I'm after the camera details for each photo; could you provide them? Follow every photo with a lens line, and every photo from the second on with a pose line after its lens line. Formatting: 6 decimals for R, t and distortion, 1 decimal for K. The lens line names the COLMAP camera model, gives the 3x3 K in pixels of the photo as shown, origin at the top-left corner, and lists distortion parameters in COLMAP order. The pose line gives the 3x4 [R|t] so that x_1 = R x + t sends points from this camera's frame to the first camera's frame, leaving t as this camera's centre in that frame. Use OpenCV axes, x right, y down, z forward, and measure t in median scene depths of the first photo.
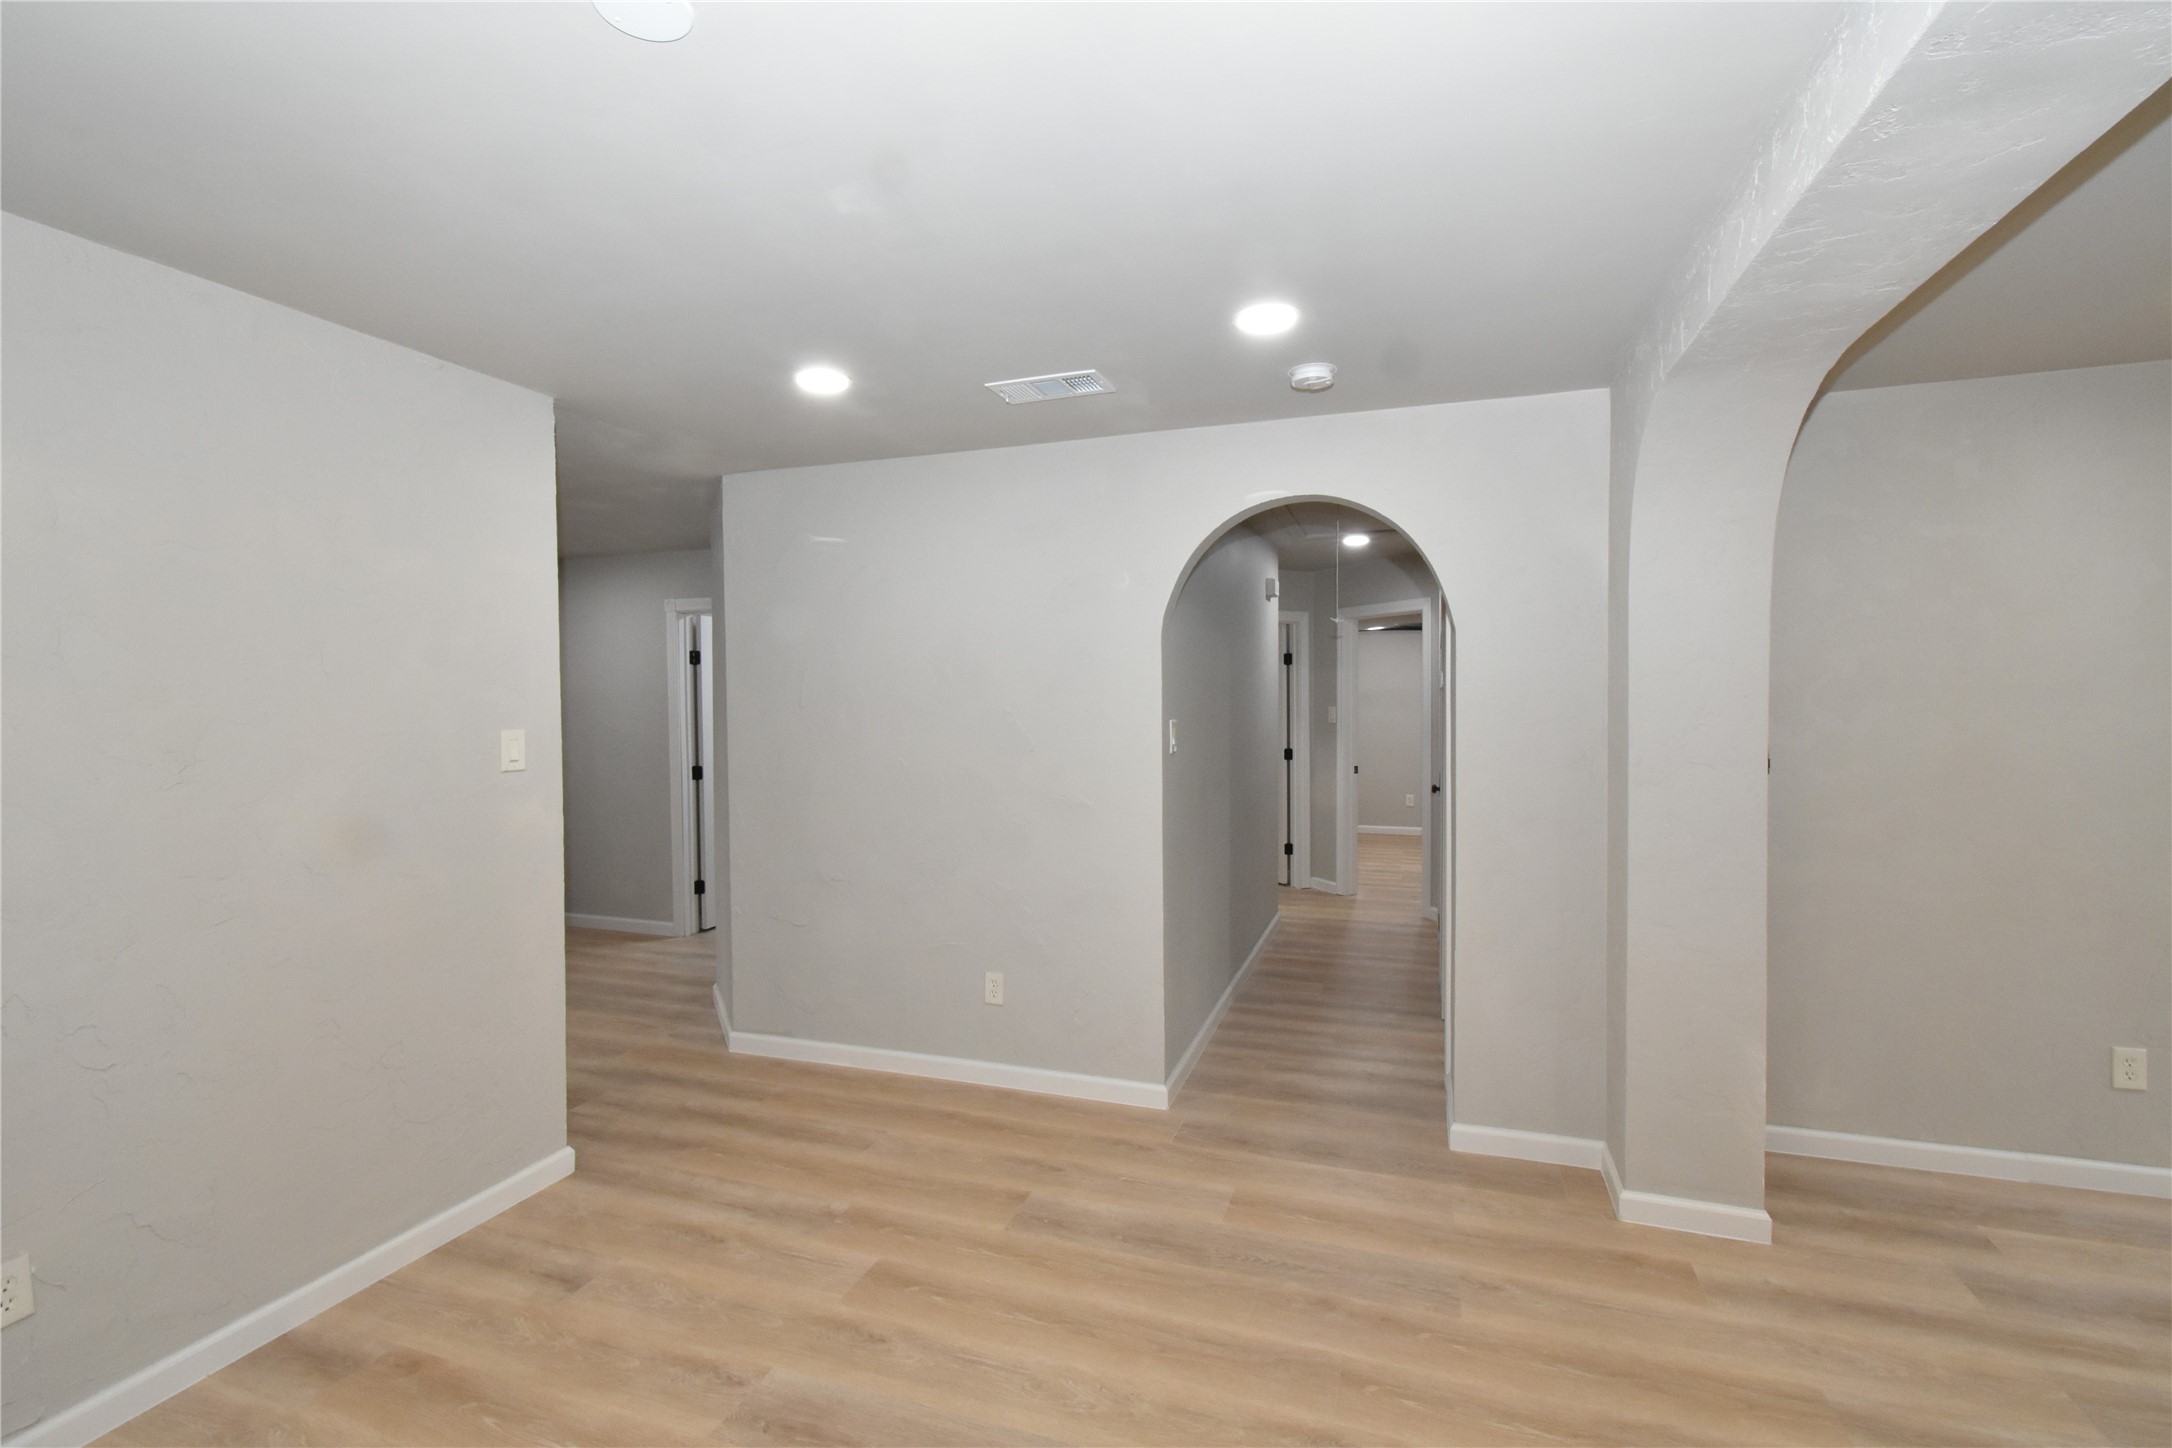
lens RADIAL K [[958.7, 0, 1094.0], [0, 958.7, 723.2], [0, 0, 1]] dist [0.006881, -0.003768]
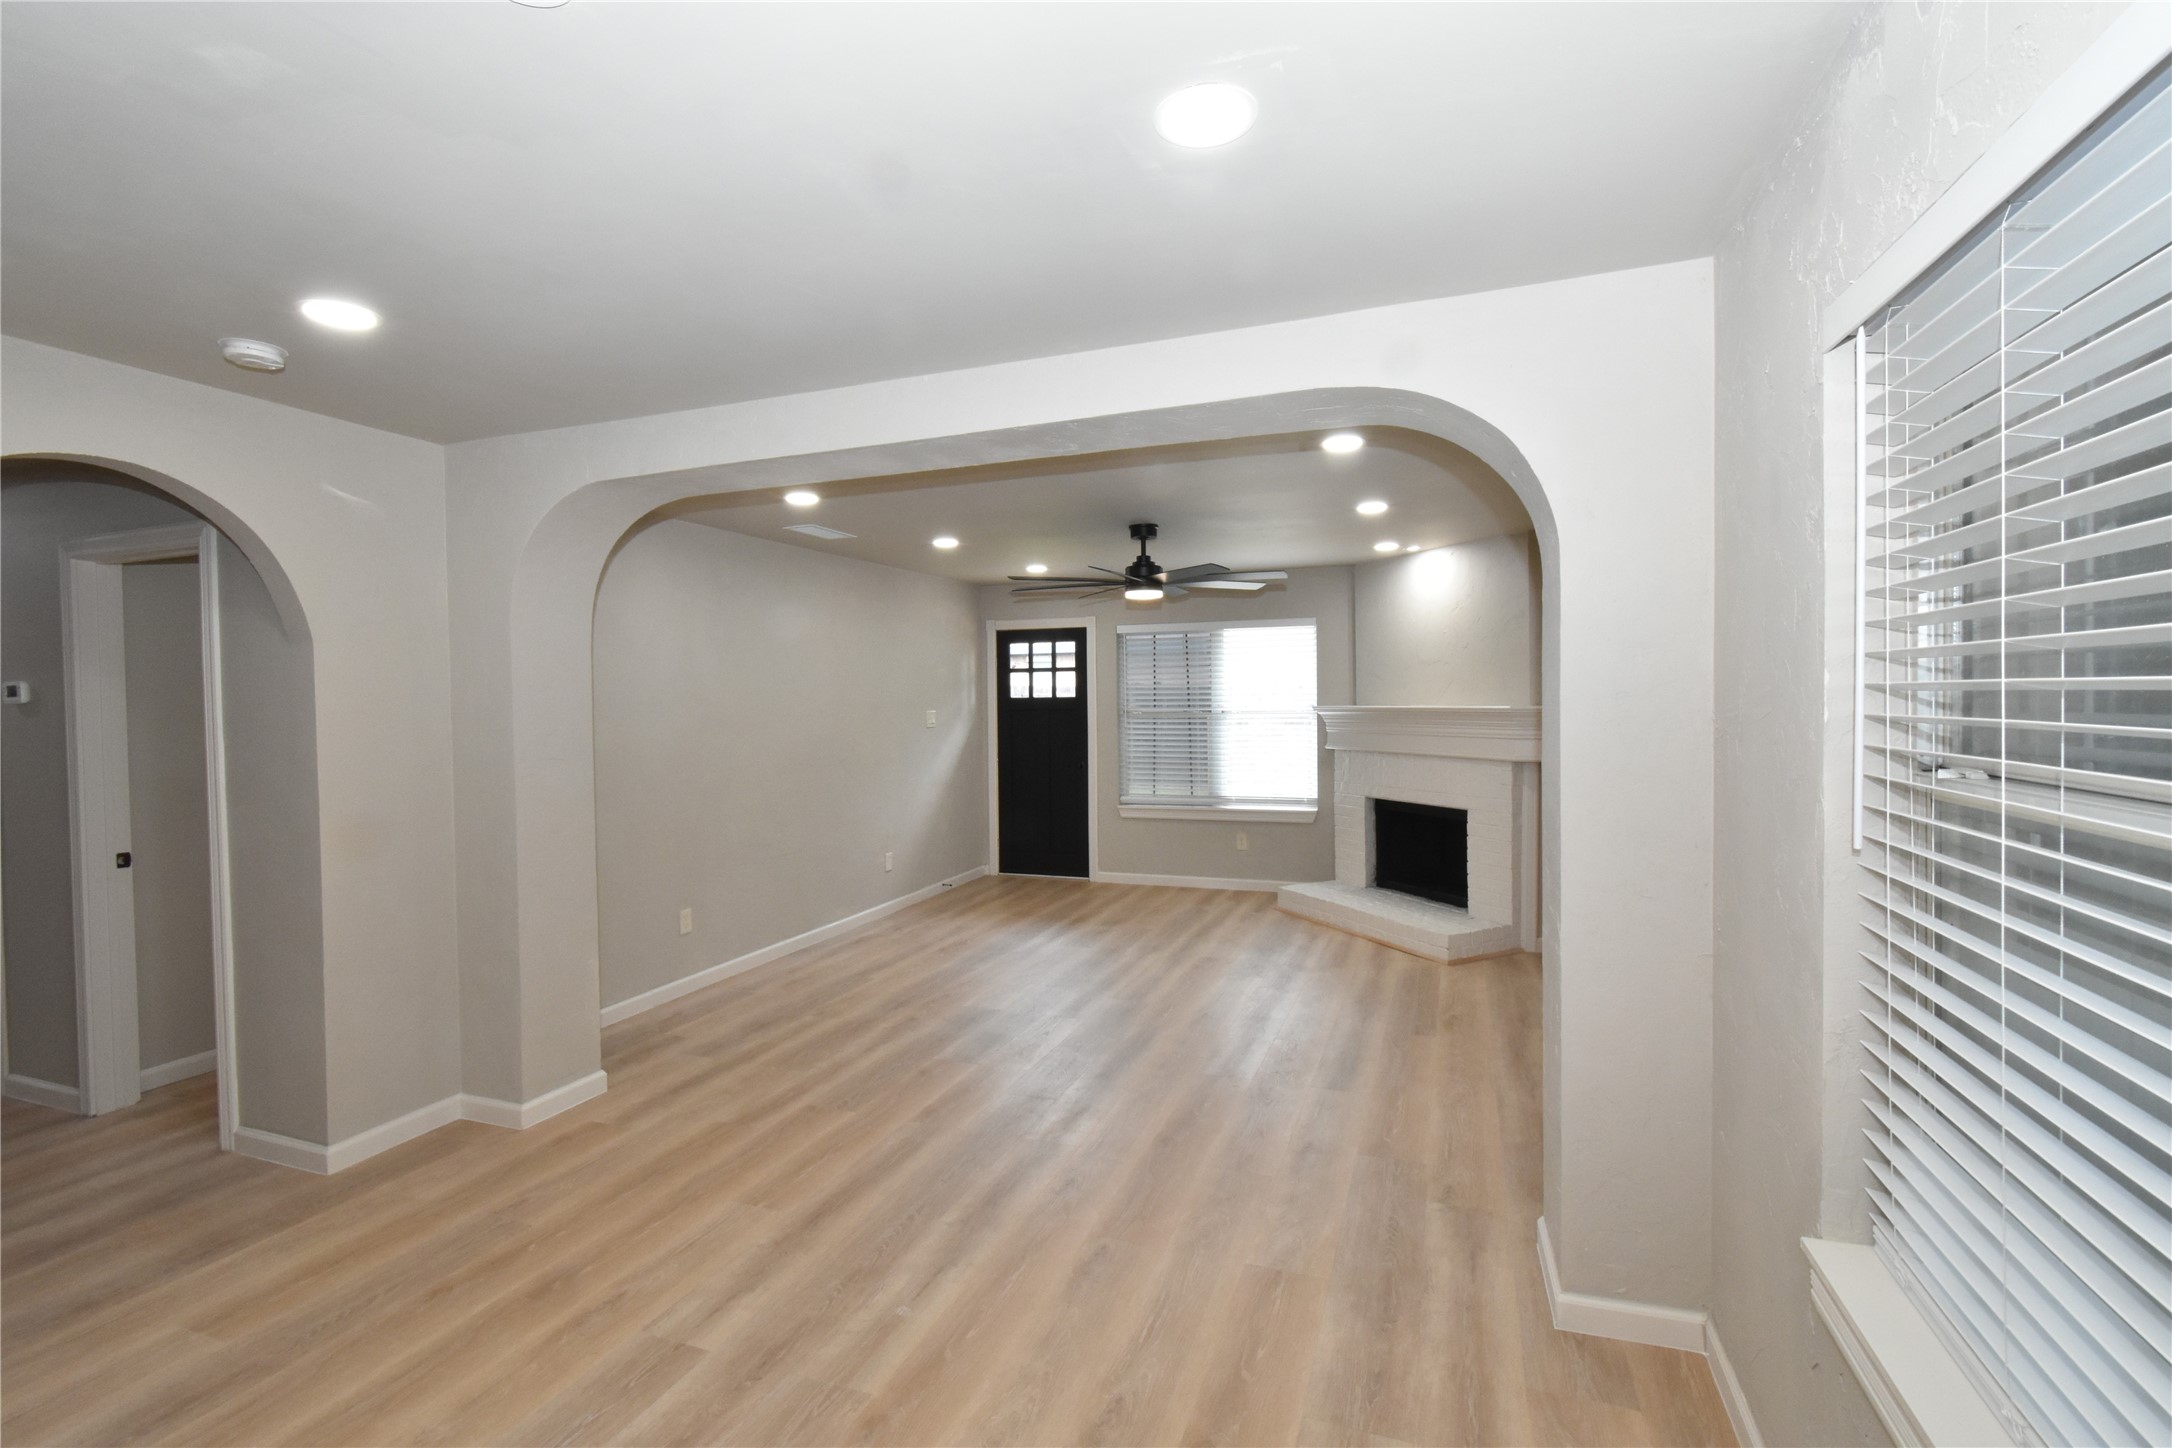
lens RADIAL K [[958.7, 0, 1094.0], [0, 958.7, 723.2], [0, 0, 1]] dist [0.006881, -0.003768]
pose [[0.025225, -0.017244, 0.999533, -0.694609], [0.039090, 0.999104, 0.016250, -0.001329], [-0.998917, 0.038662, 0.025877, 0.213412]]
